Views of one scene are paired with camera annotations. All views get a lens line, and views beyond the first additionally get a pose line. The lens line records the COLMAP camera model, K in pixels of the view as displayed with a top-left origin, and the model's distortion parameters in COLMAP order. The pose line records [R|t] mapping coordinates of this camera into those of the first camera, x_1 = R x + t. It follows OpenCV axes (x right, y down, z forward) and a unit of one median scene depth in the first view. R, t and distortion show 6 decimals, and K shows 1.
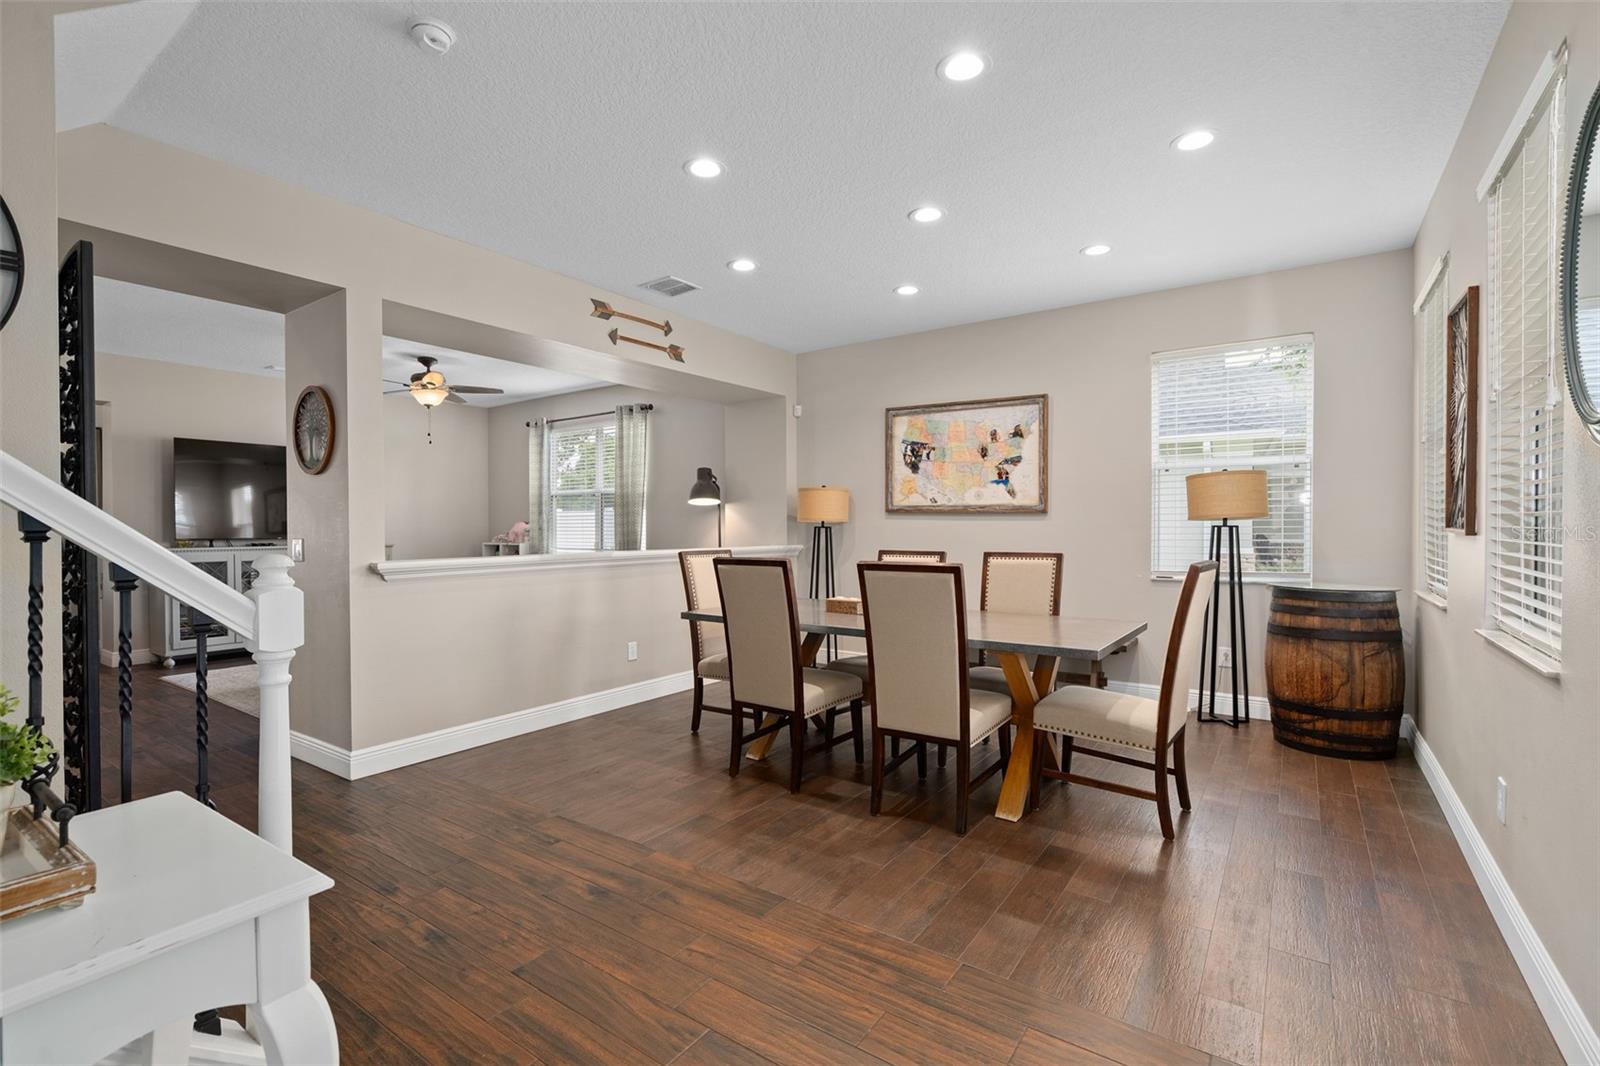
lens RADIAL K [[723.9, 0, 797.0], [0, 723.9, 530.7], [0, 0, 1]] dist [-0.001265, -0.000021]
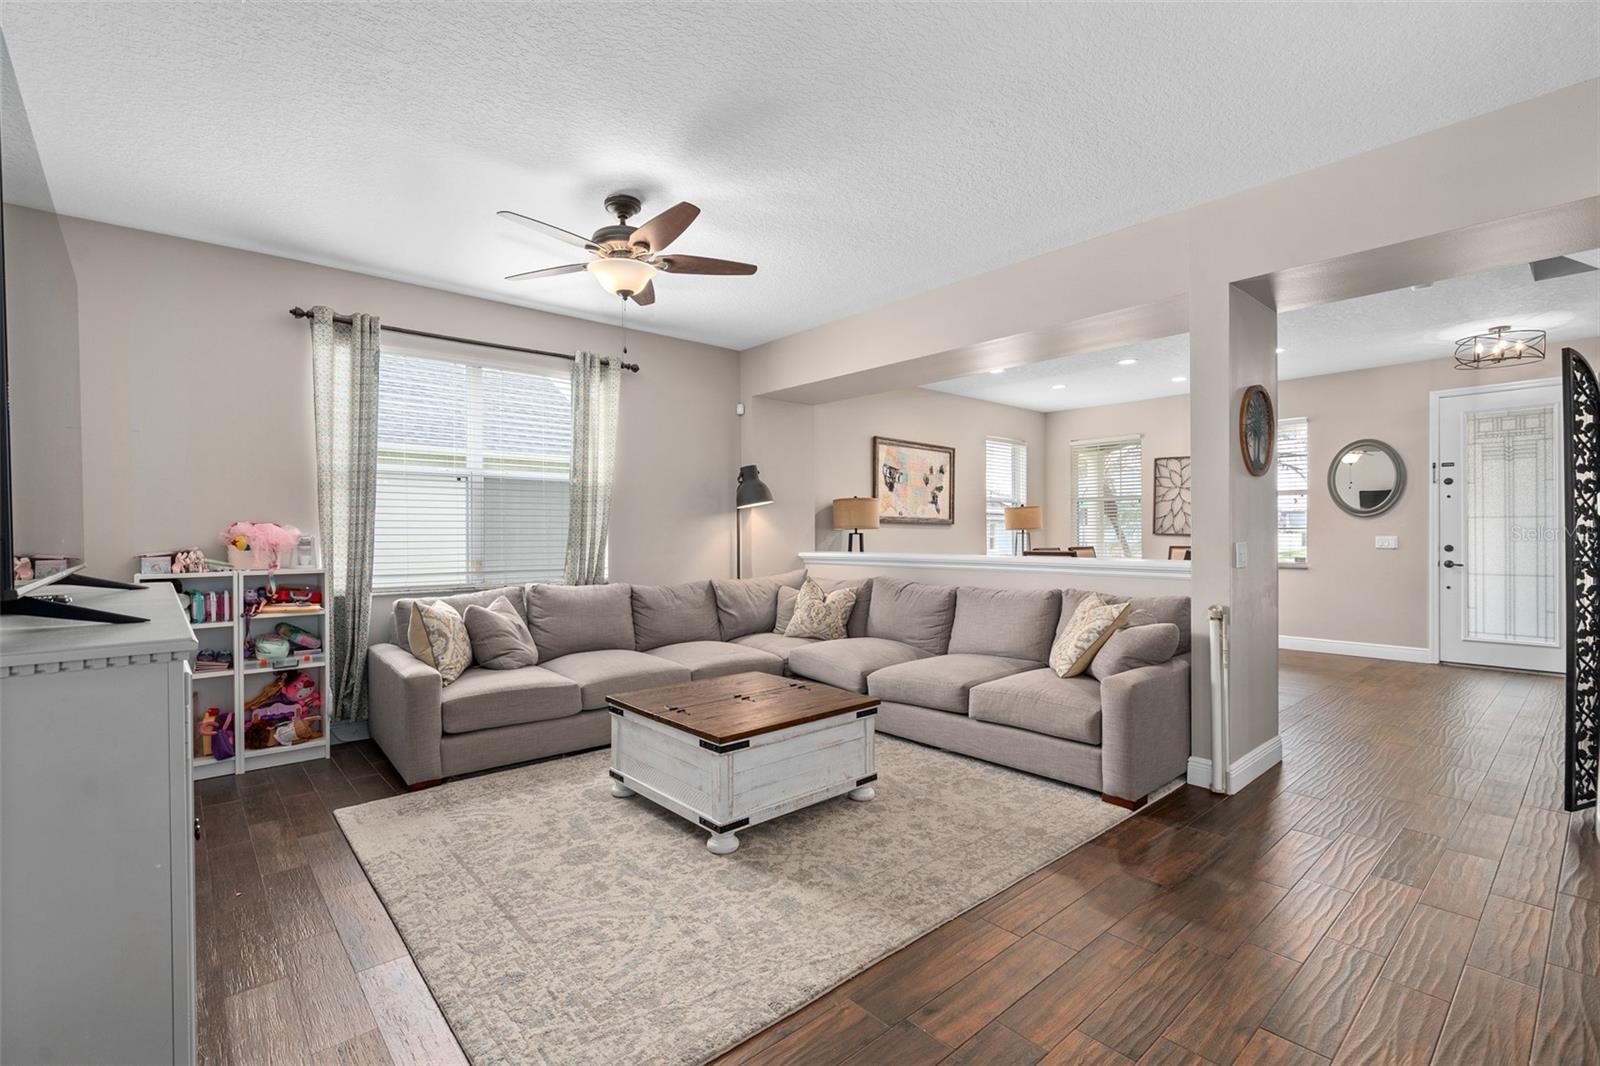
lens RADIAL K [[723.9, 0, 797.9], [0, 723.9, 532.5], [0, 0, 1]] dist [-0.001265, -0.000021]
pose [[0.235672, 0.003648, 0.971826, -1.117360], [0.008636, 0.999946, -0.005848, -0.001327], [-0.971794, 0.009771, 0.235627, 0.867848]]
